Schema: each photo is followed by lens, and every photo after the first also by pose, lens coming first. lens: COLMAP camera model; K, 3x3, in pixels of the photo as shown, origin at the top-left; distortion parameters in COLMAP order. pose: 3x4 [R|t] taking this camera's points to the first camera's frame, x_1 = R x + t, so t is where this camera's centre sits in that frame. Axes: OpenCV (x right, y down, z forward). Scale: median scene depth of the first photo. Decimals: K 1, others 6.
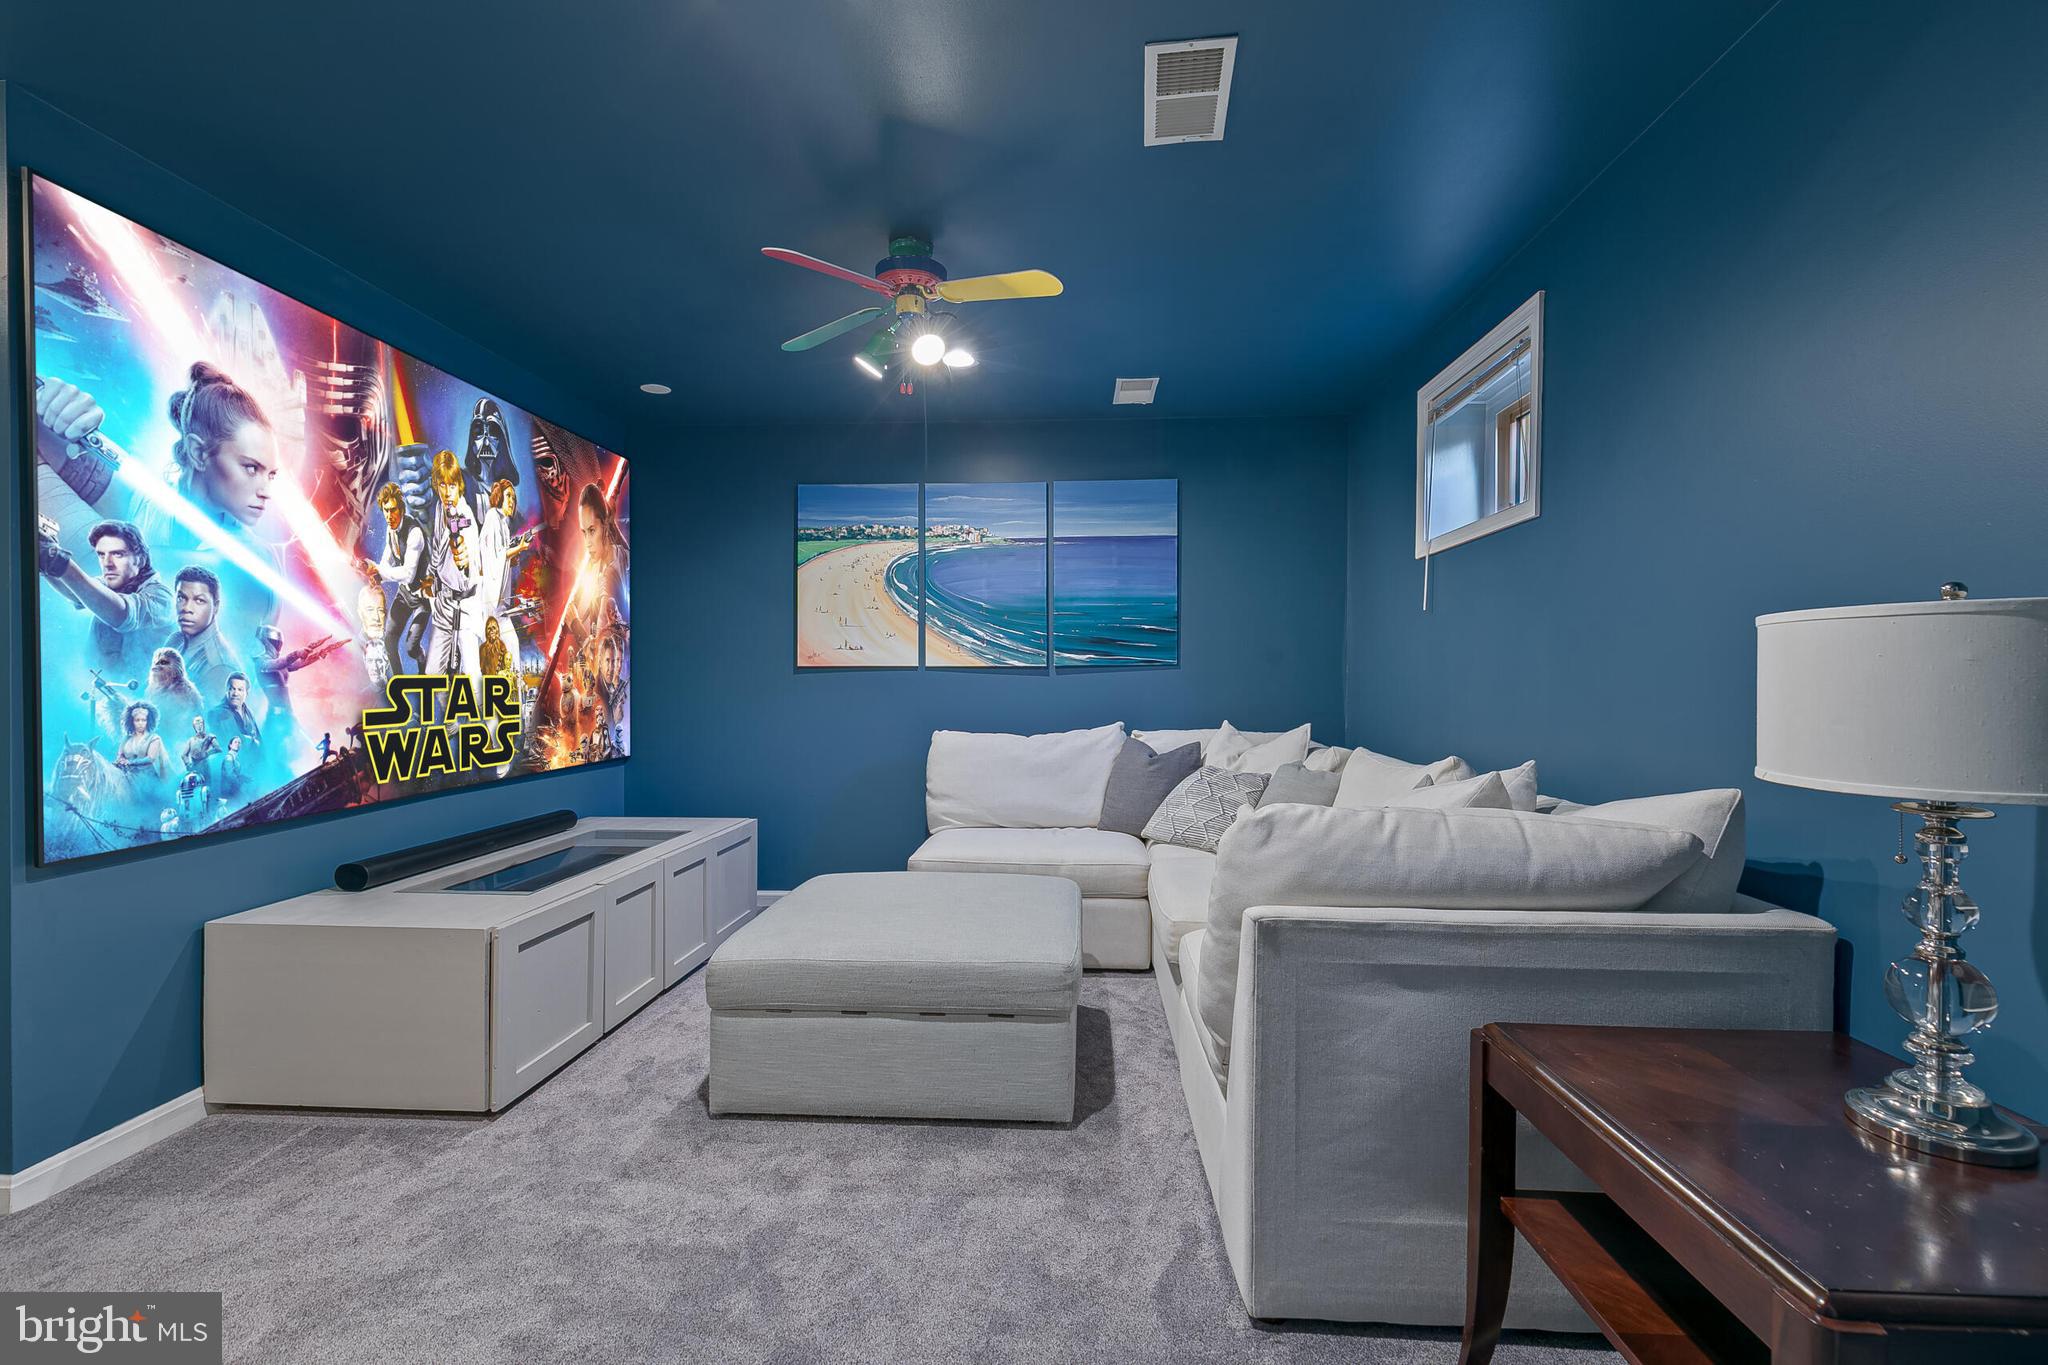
lens RADIAL K [[915.9, 0, 1019.8], [0, 915.9, 683.0], [0, 0, 1]] dist [0.008254, -0.002976]
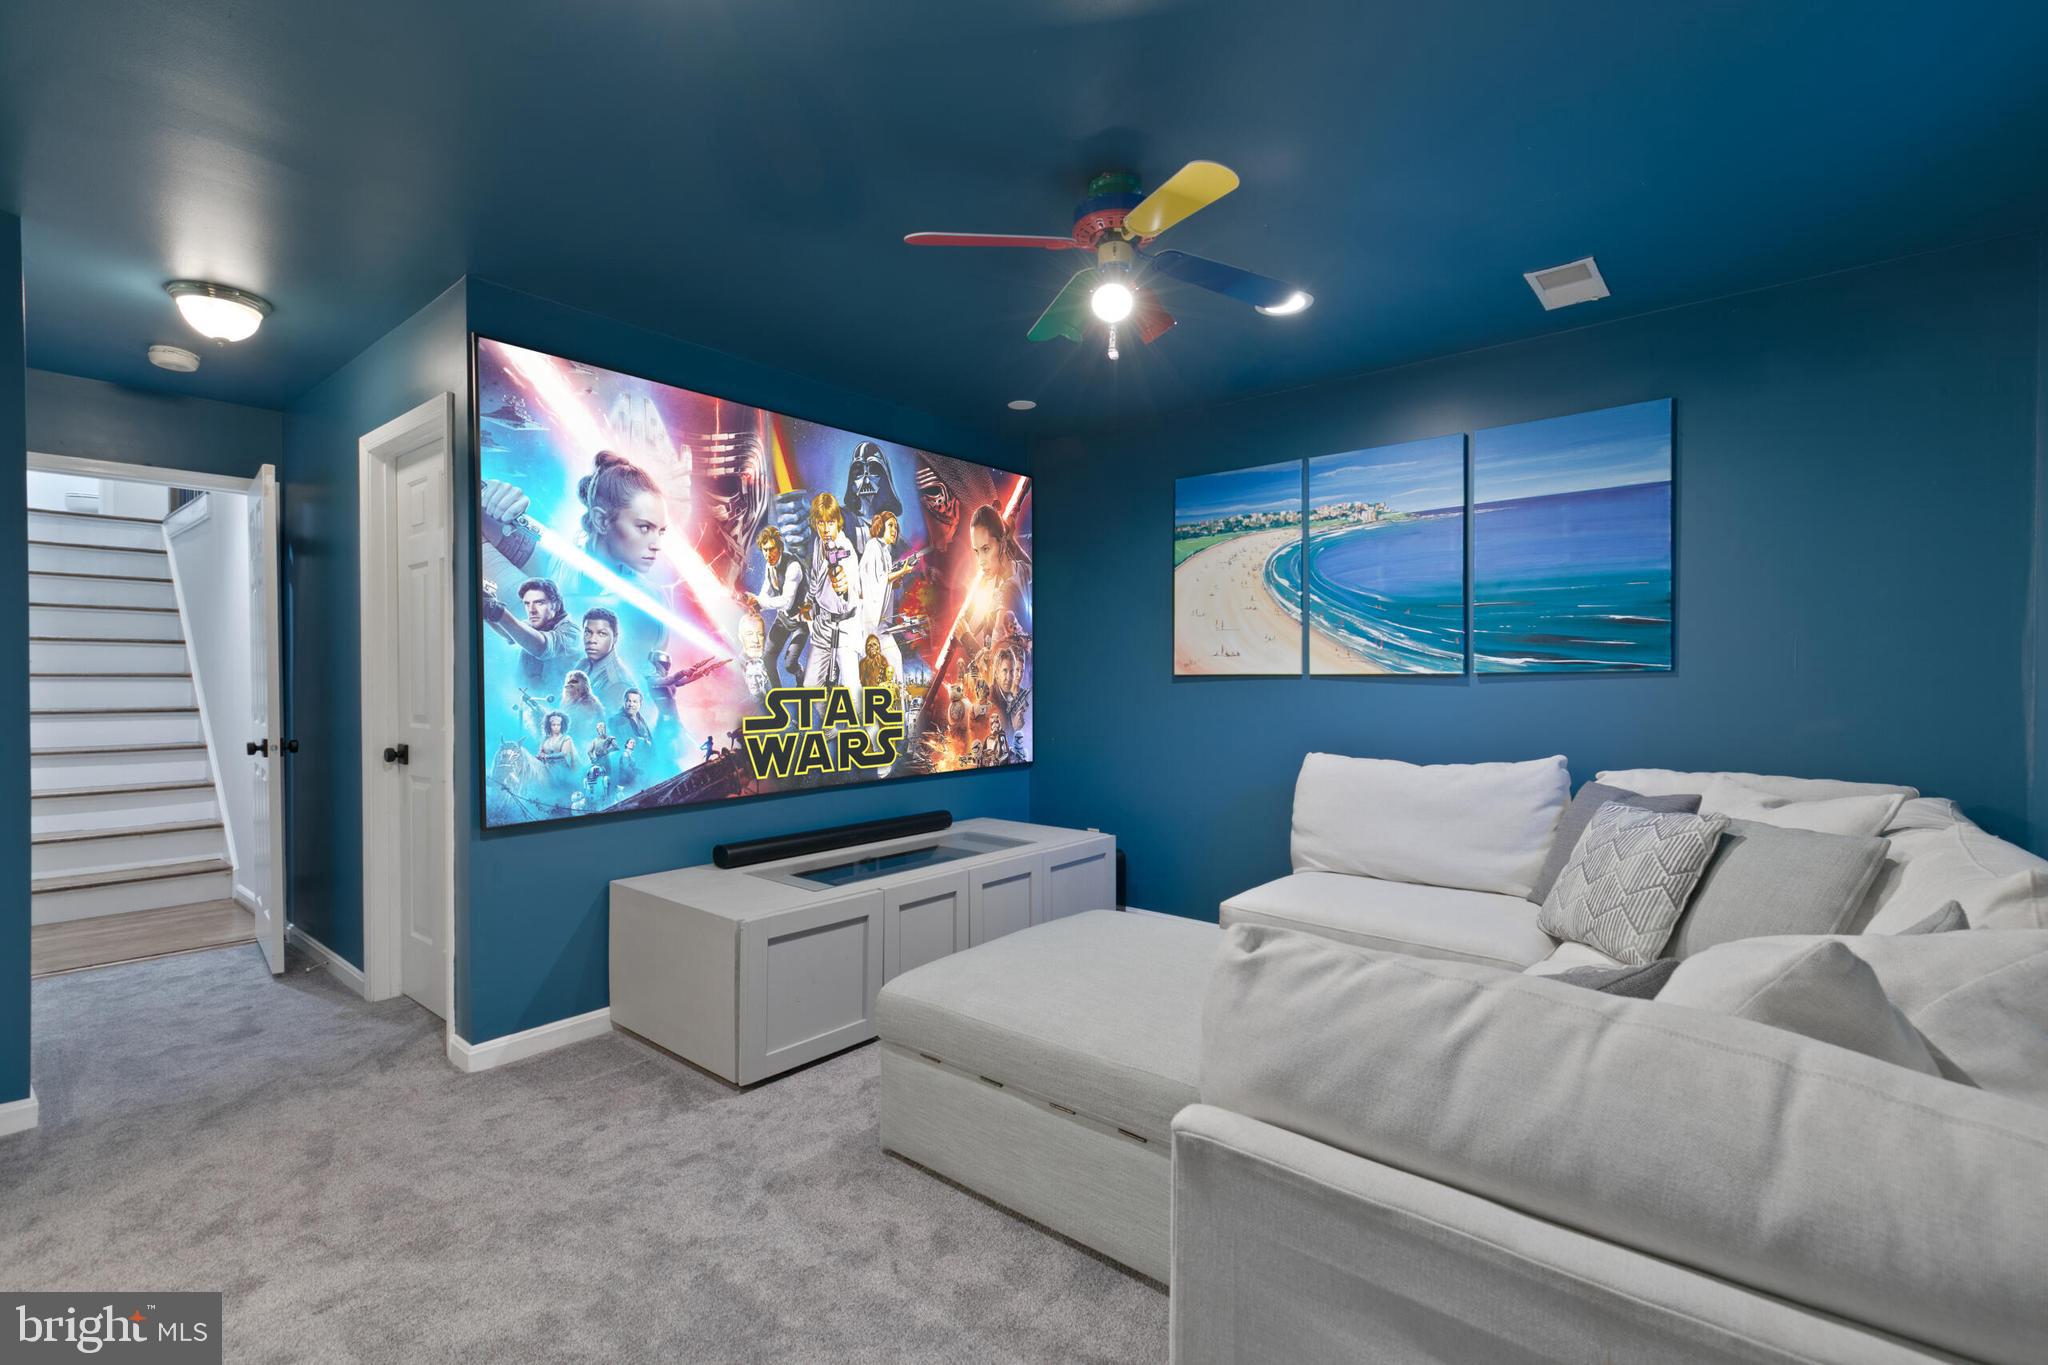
lens RADIAL K [[915.9, 0, 1016.1], [0, 915.9, 678.6], [0, 0, 1]] dist [0.008254, -0.002976]
pose [[0.799517, -0.001658, -0.600641, 0.269048], [-0.000858, 0.999992, -0.003903, -0.015809], [0.600643, 0.003636, 0.799509, 0.232389]]
